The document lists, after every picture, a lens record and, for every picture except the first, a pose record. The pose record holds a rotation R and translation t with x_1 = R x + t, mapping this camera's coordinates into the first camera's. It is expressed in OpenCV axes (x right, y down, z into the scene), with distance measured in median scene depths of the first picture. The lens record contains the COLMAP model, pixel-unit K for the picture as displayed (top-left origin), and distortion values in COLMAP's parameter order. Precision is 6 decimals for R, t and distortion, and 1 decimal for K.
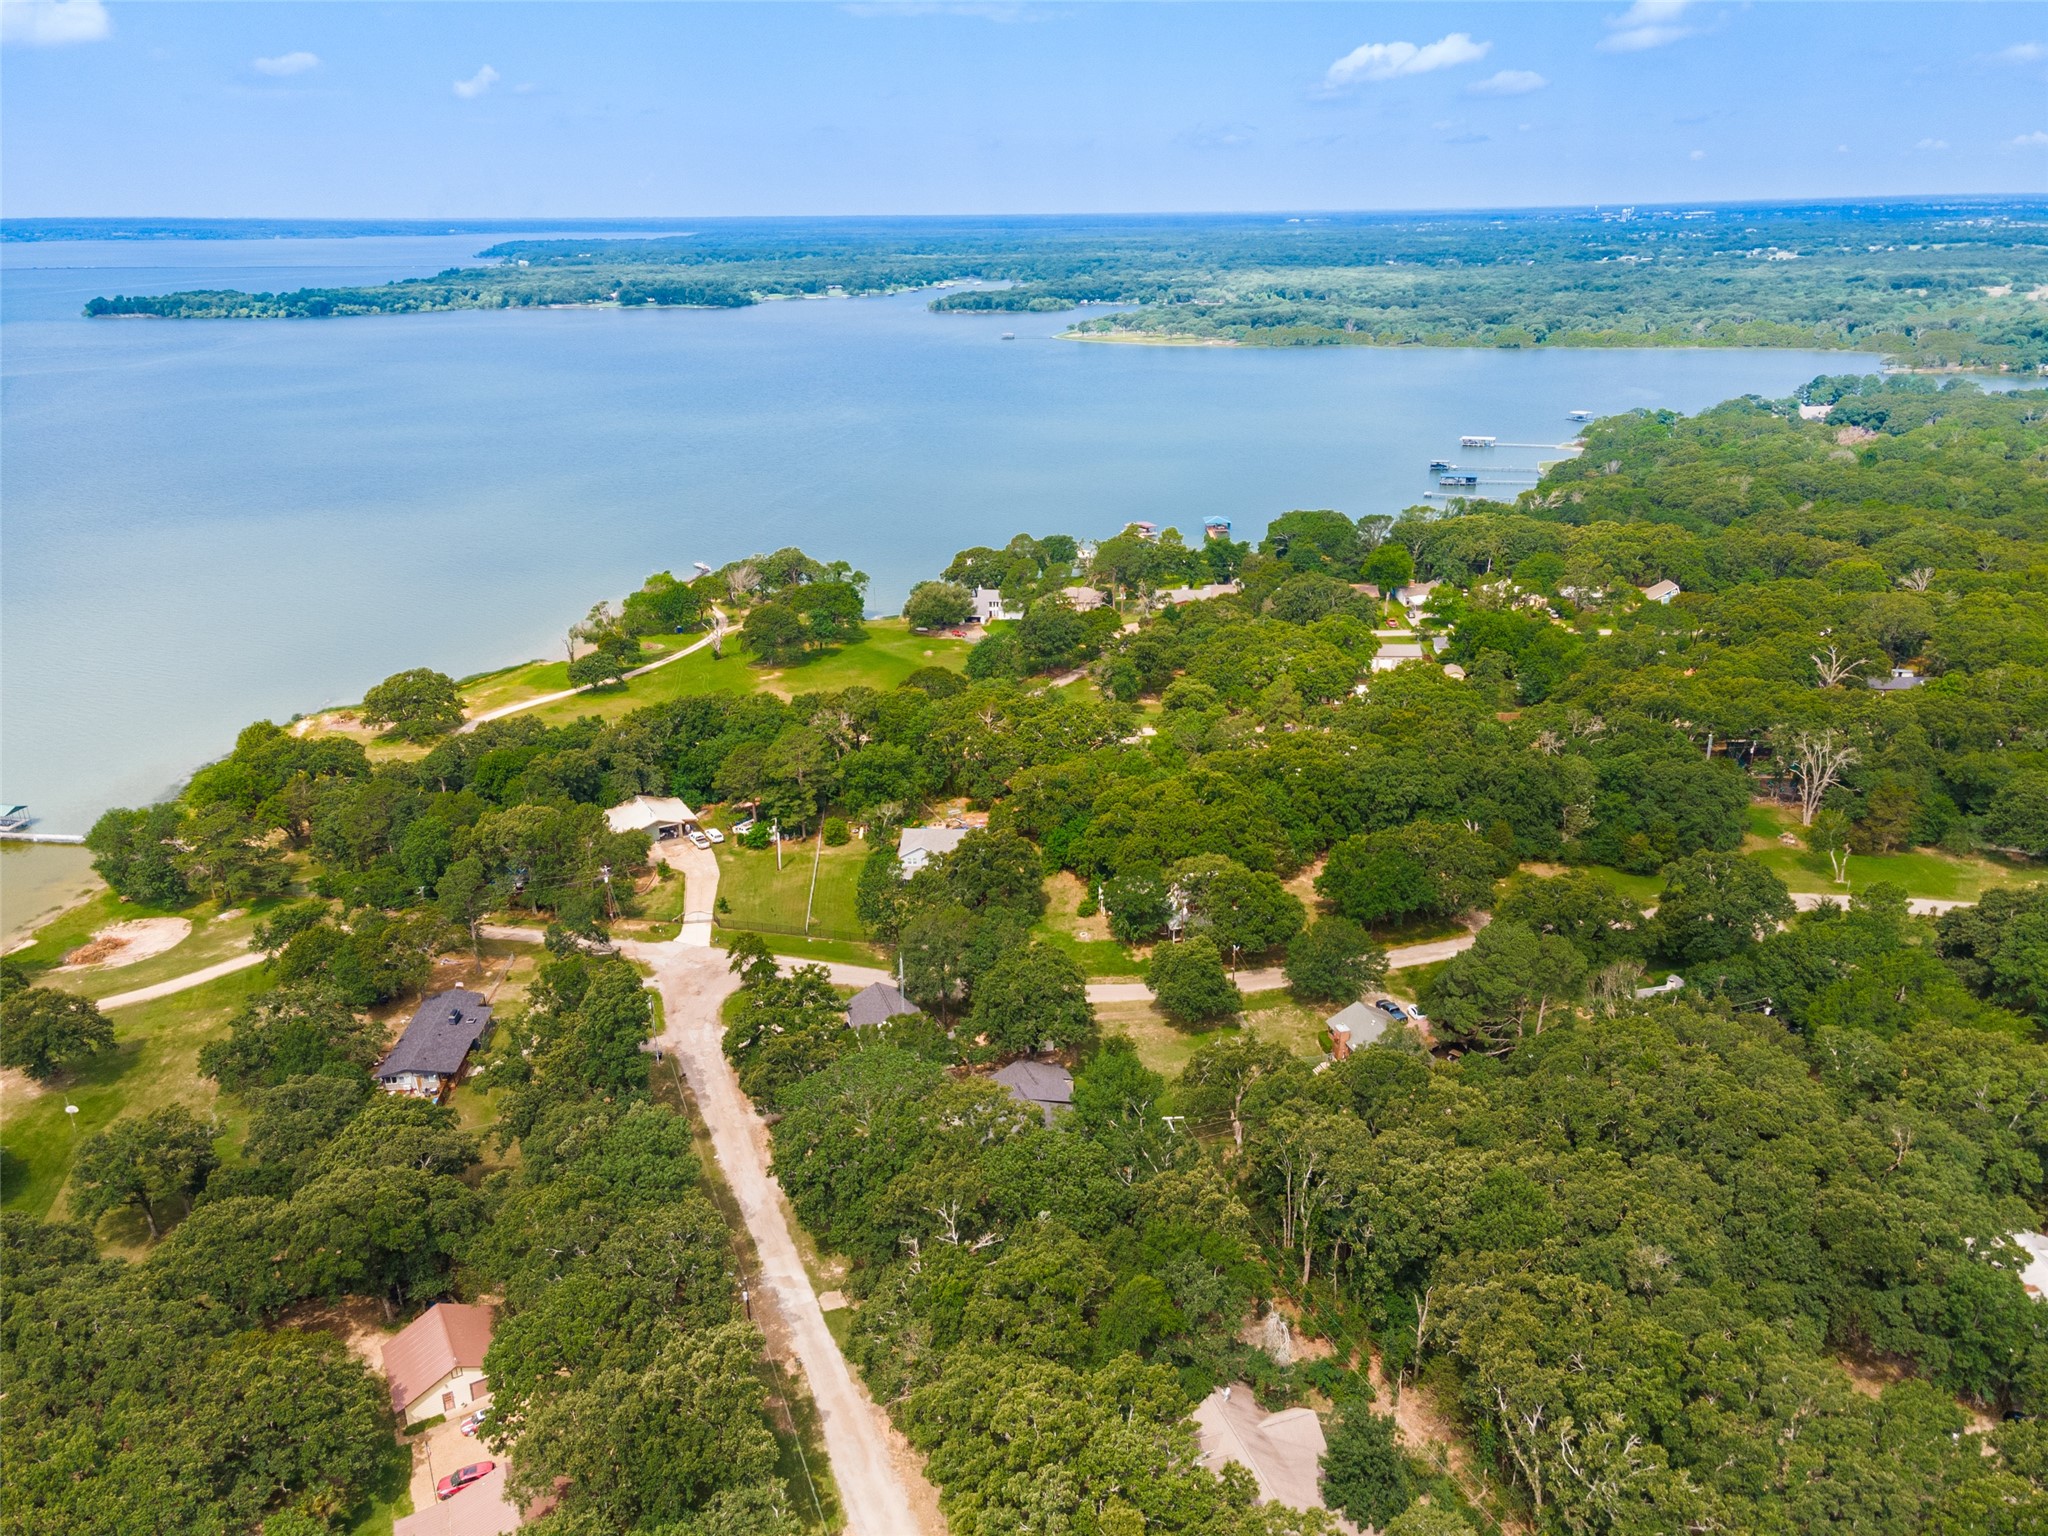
lens RADIAL K [[1472.9, 0, 1024.0], [0, 1472.9, 768.0], [0, 0, 1]] dist [-0.004907, 0.064081]
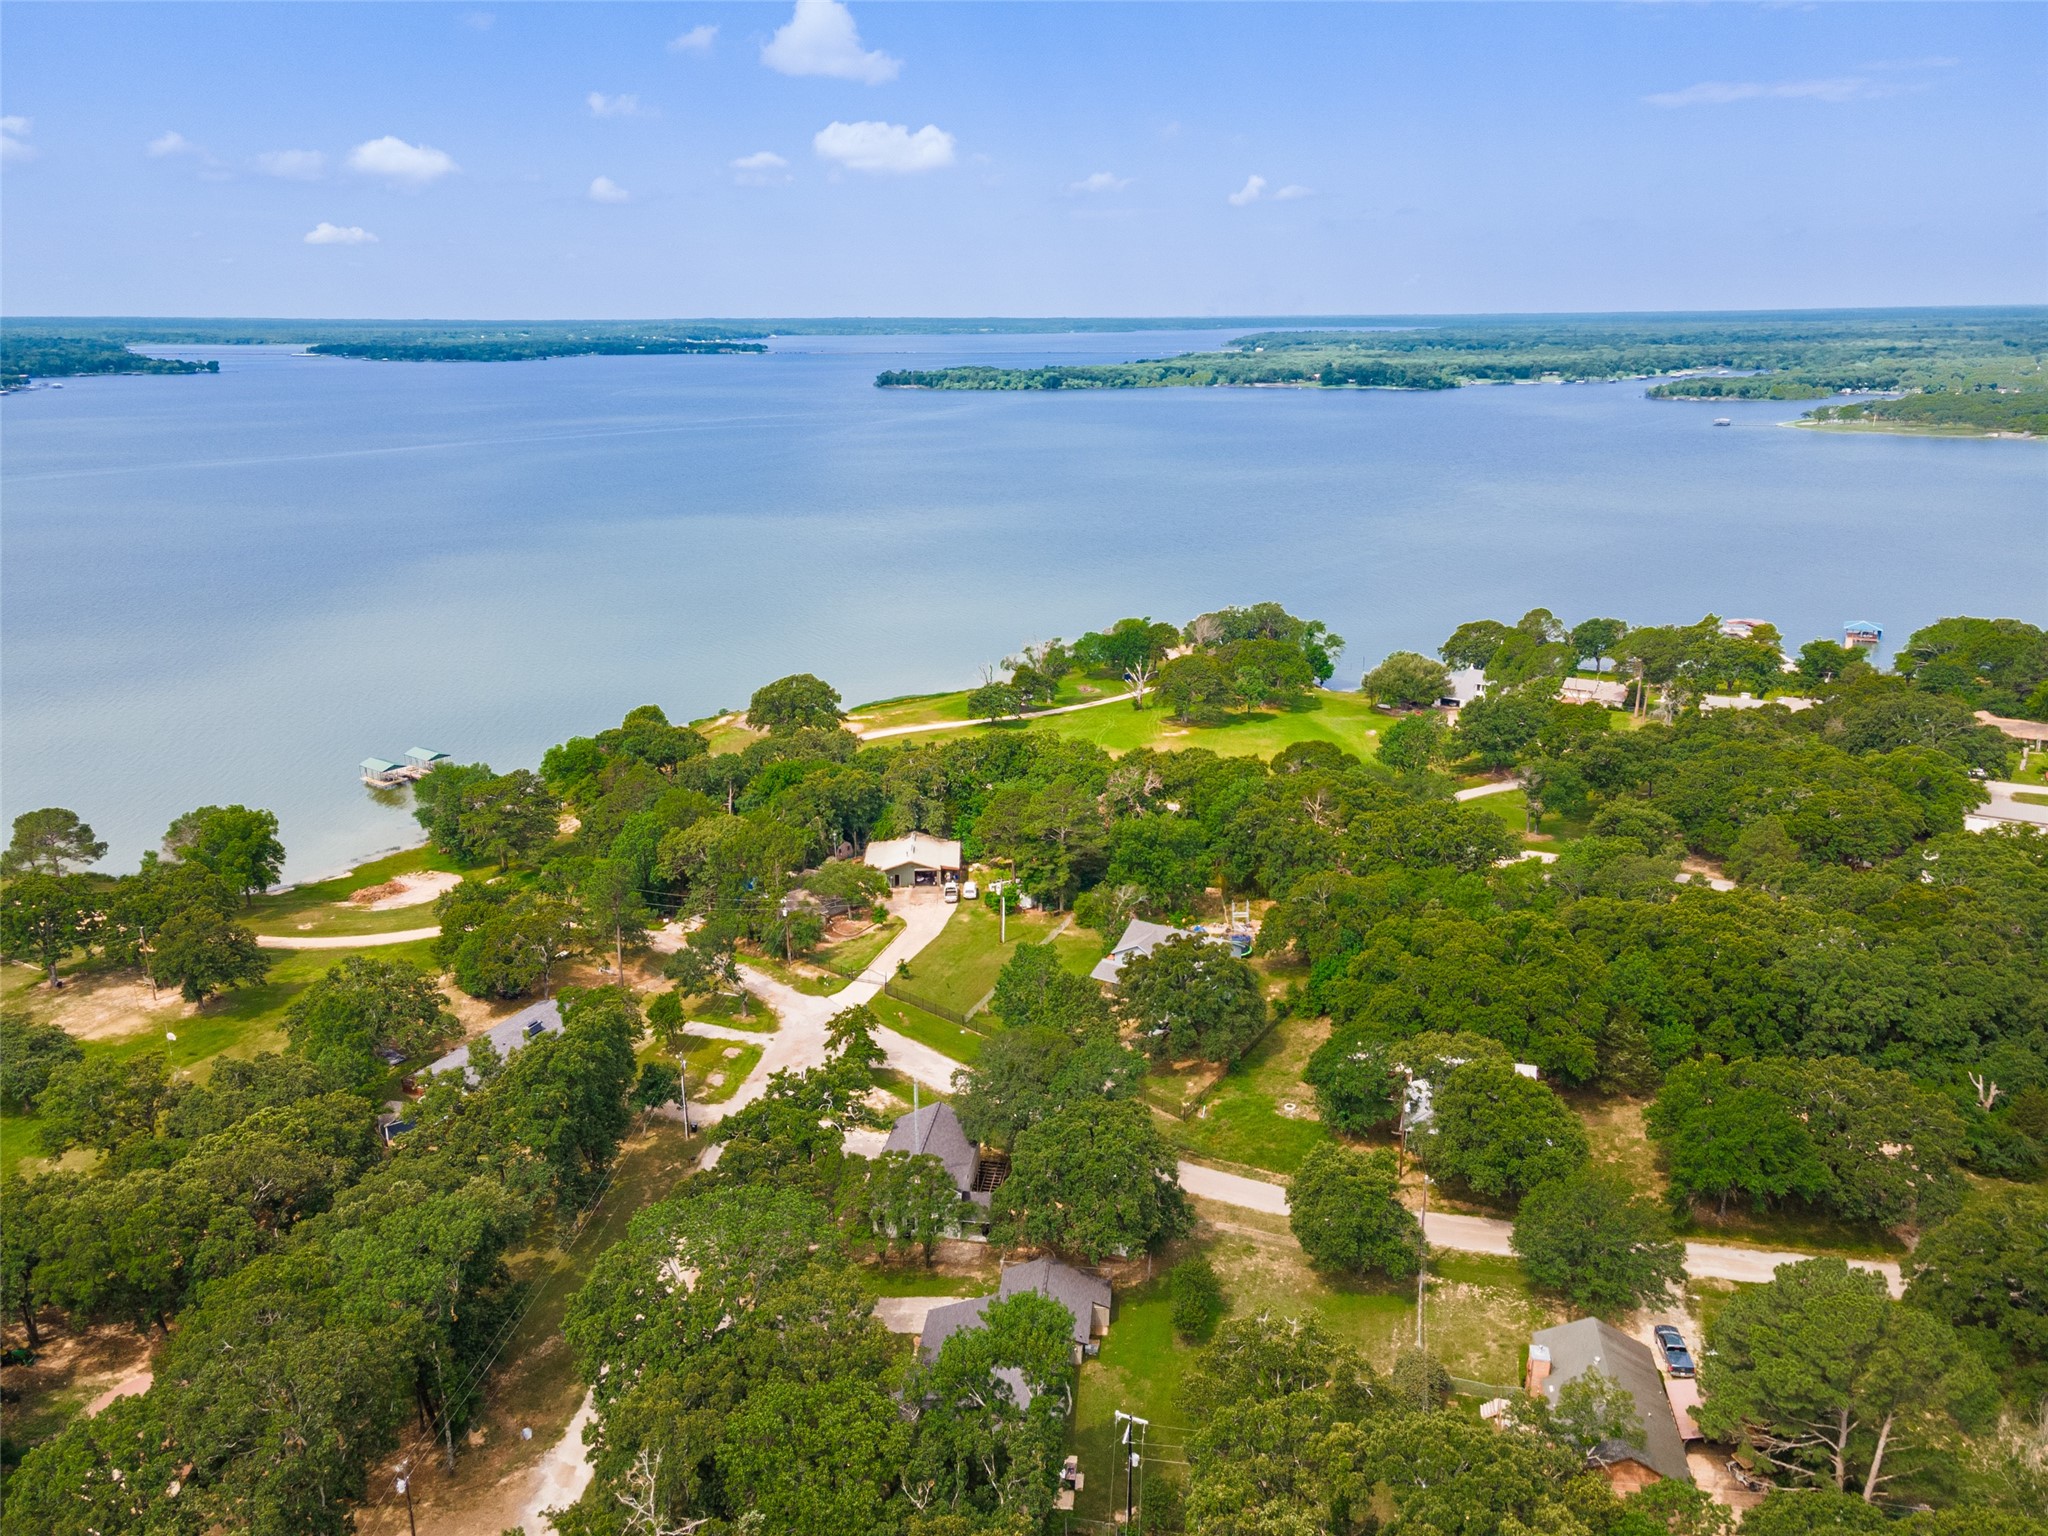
lens RADIAL K [[1472.9, 0, 1024.0], [0, 1472.9, 768.0], [0, 0, 1]] dist [-0.004907, 0.064081]
pose [[0.887152, 0.139296, -0.439952, 0.121102], [-0.165152, 0.986048, -0.020827, -0.007693], [0.430912, 0.091136, 0.897780, 0.154121]]
